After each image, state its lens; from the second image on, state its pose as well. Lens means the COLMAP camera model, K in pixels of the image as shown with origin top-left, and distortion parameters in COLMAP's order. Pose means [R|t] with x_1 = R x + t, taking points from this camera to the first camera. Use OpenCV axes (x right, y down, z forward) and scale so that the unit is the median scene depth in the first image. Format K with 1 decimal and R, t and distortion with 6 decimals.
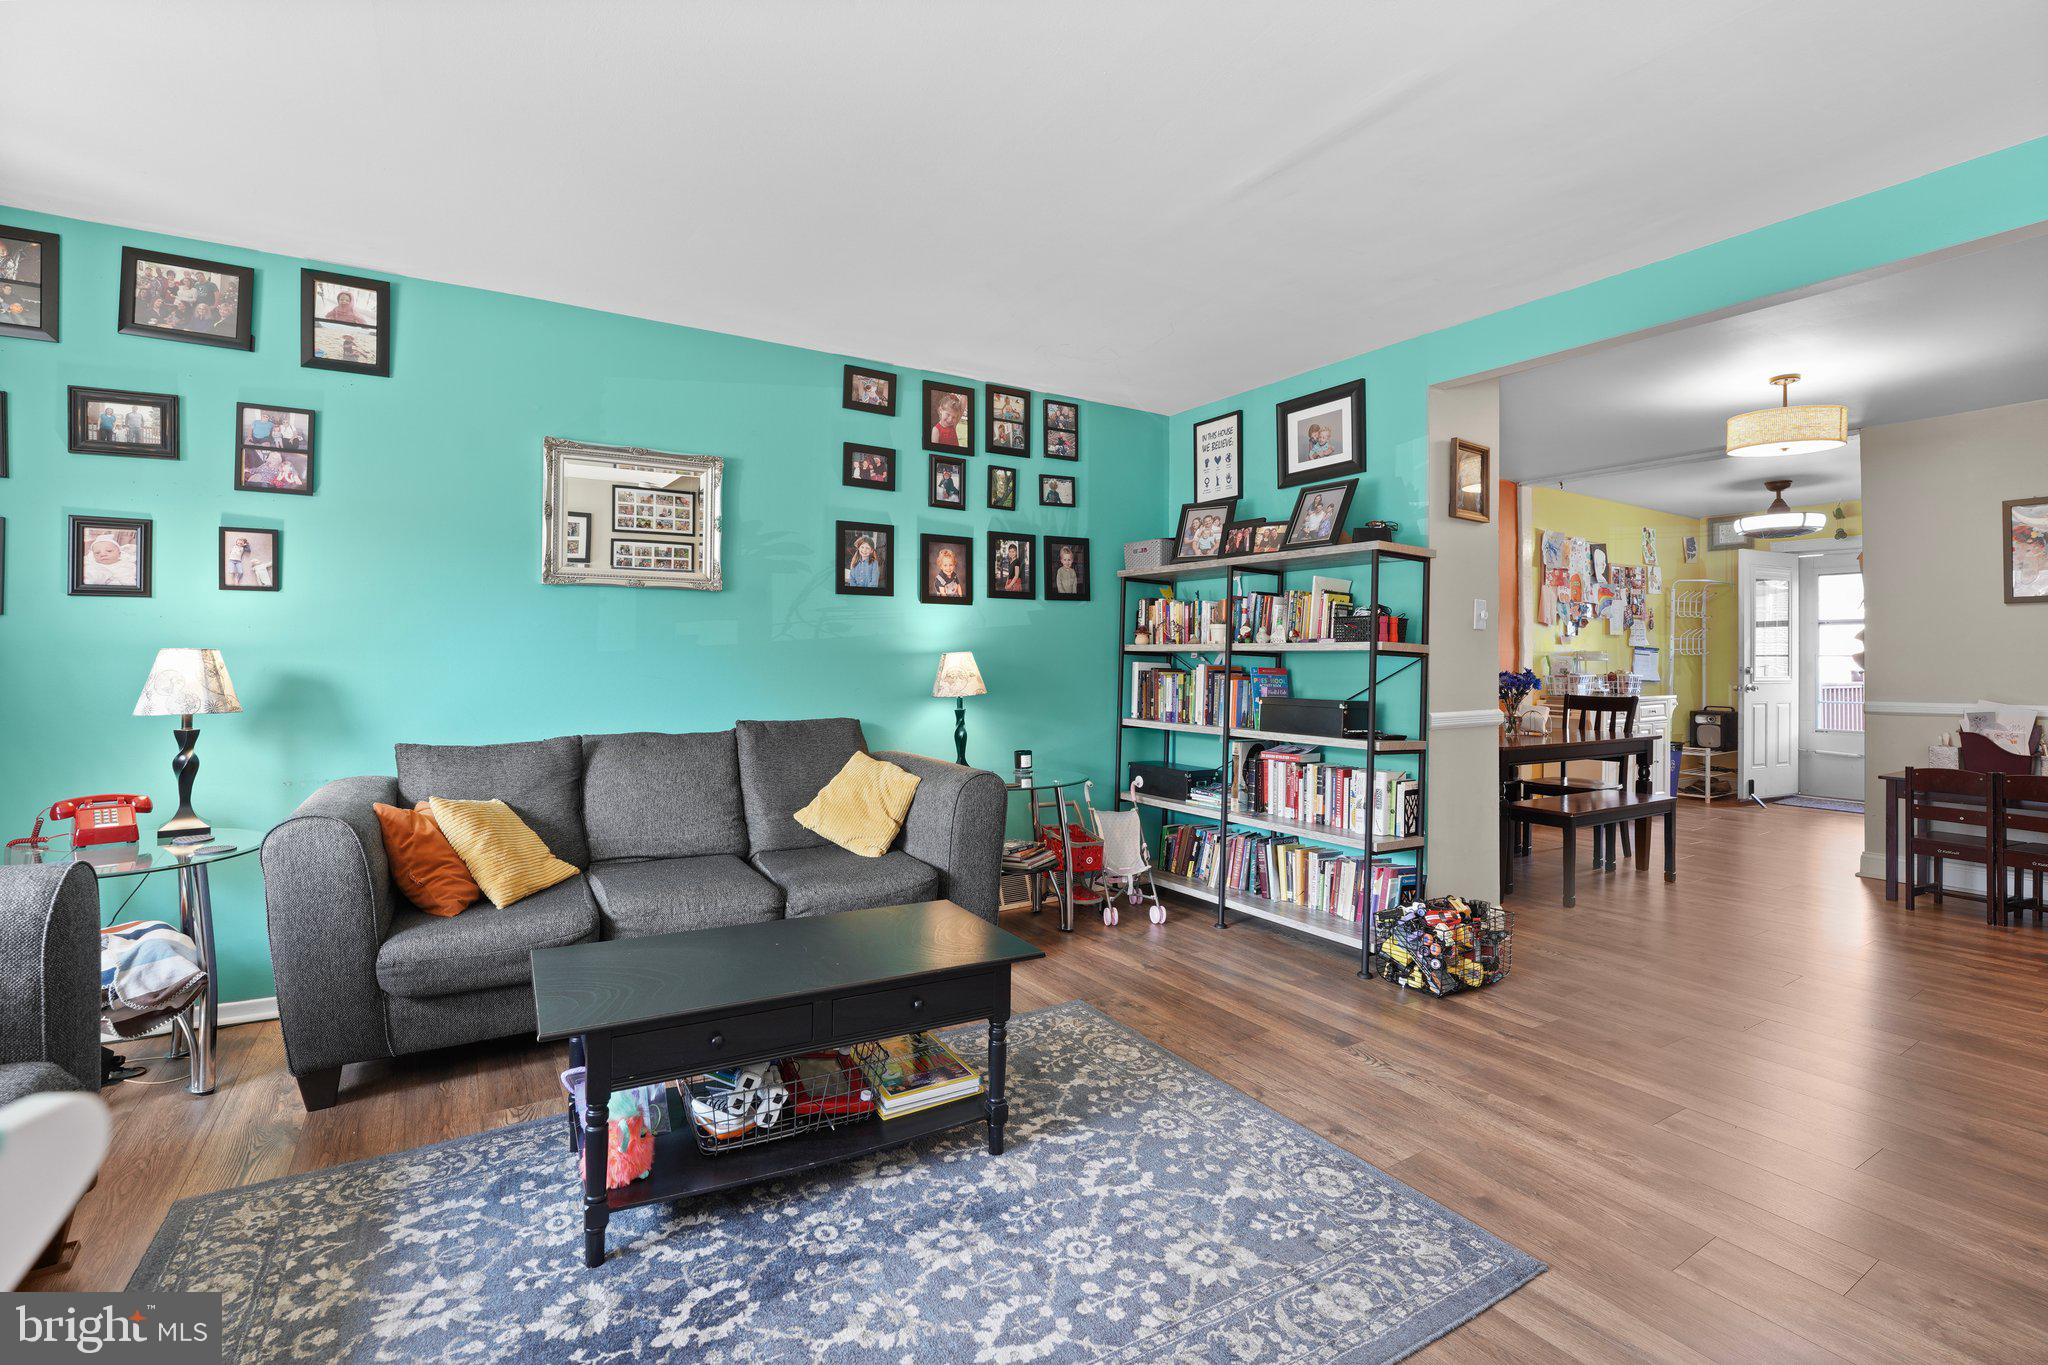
lens RADIAL K [[927.5, 0, 1014.4], [0, 927.5, 660.7], [0, 0, 1]] dist [-0.016835, 0.001063]
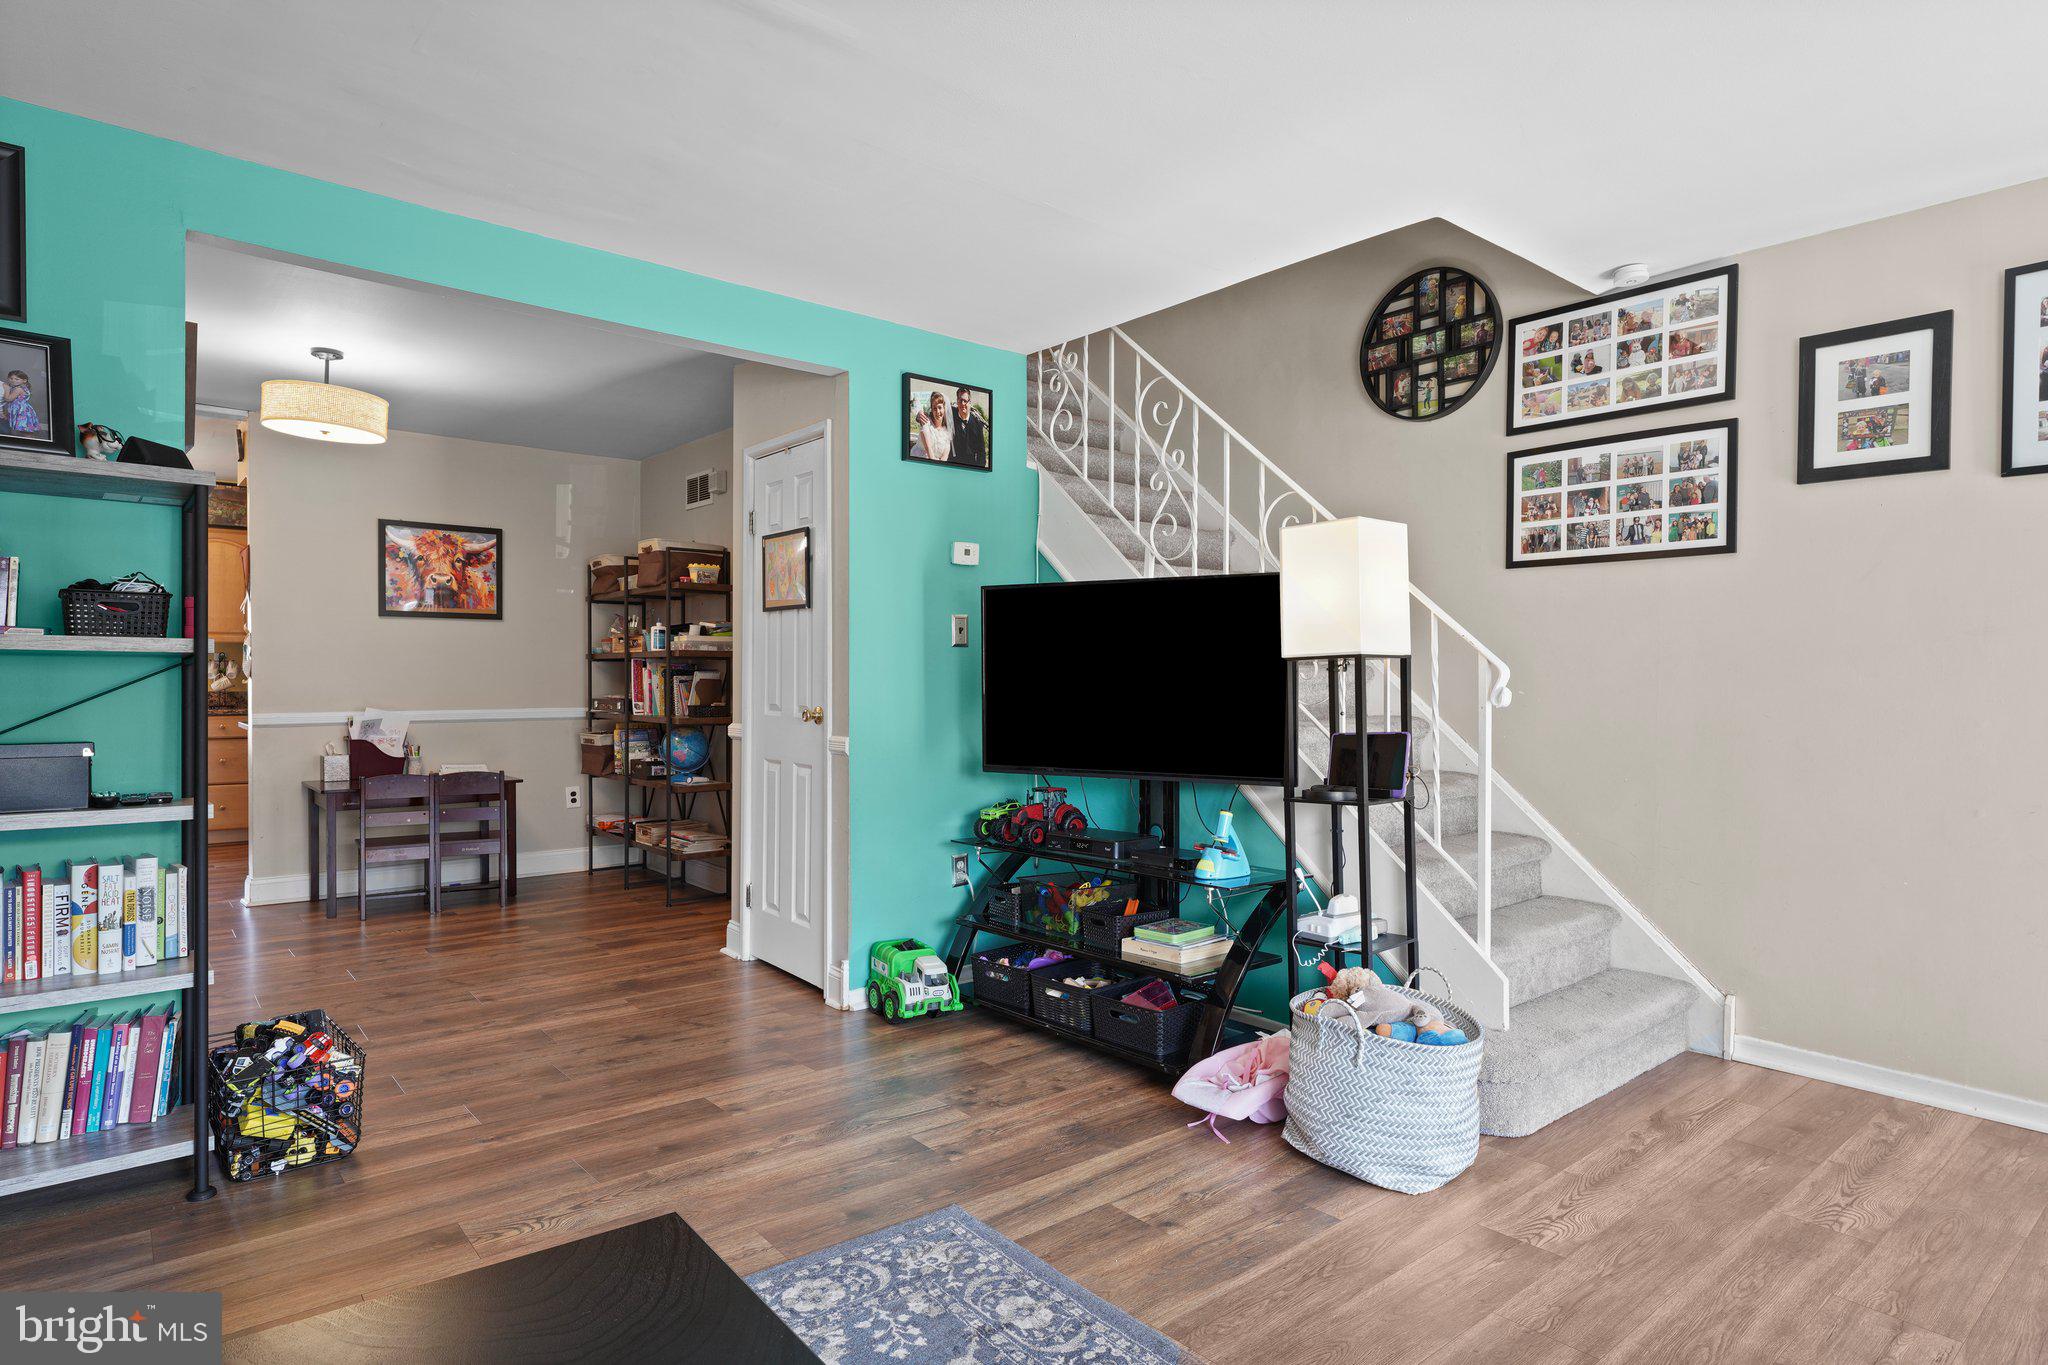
lens RADIAL K [[1096.8, 0, 1065.5], [0, 1096.8, 692.4], [0, 0, 1]] dist [-0.002487, -0.000411]
pose [[-0.151402, -0.016441, 0.988336, -0.197485], [-0.007436, 0.999852, 0.015493, 0.000273], [-0.988444, -0.005004, -0.151502, 0.273371]]
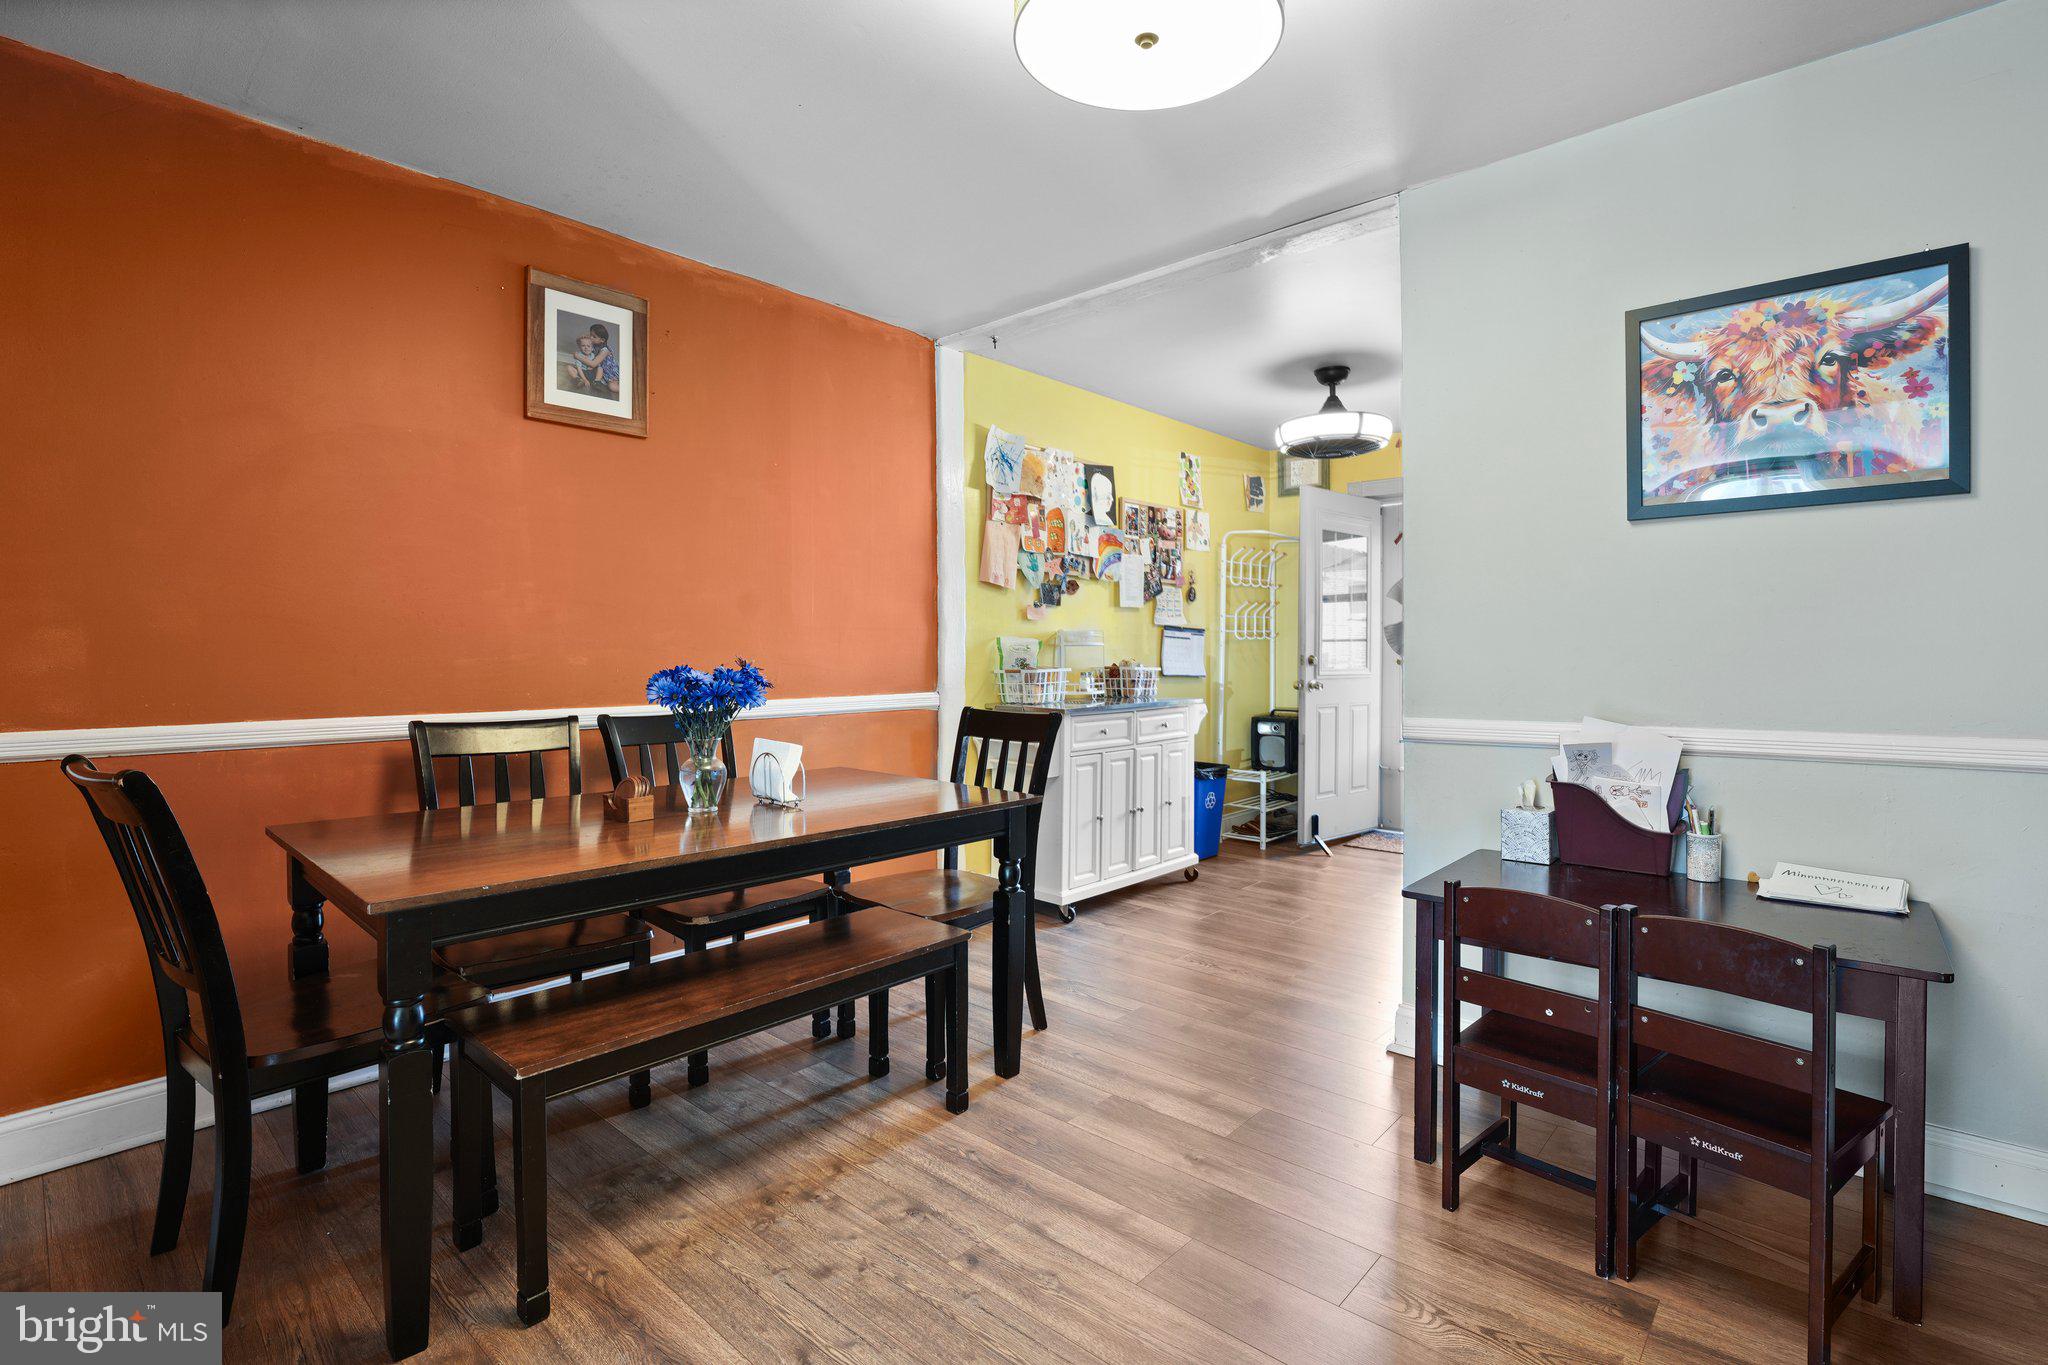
lens RADIAL K [[927.5, 0, 1026.5], [0, 927.5, 670.0], [0, 0, 1]] dist [-0.016835, 0.001063]
pose [[0.961481, -0.007873, 0.274760, 0.430816], [0.003186, 0.999842, 0.017501, 0.005516], [-0.274855, -0.015952, 0.961353, 0.411851]]
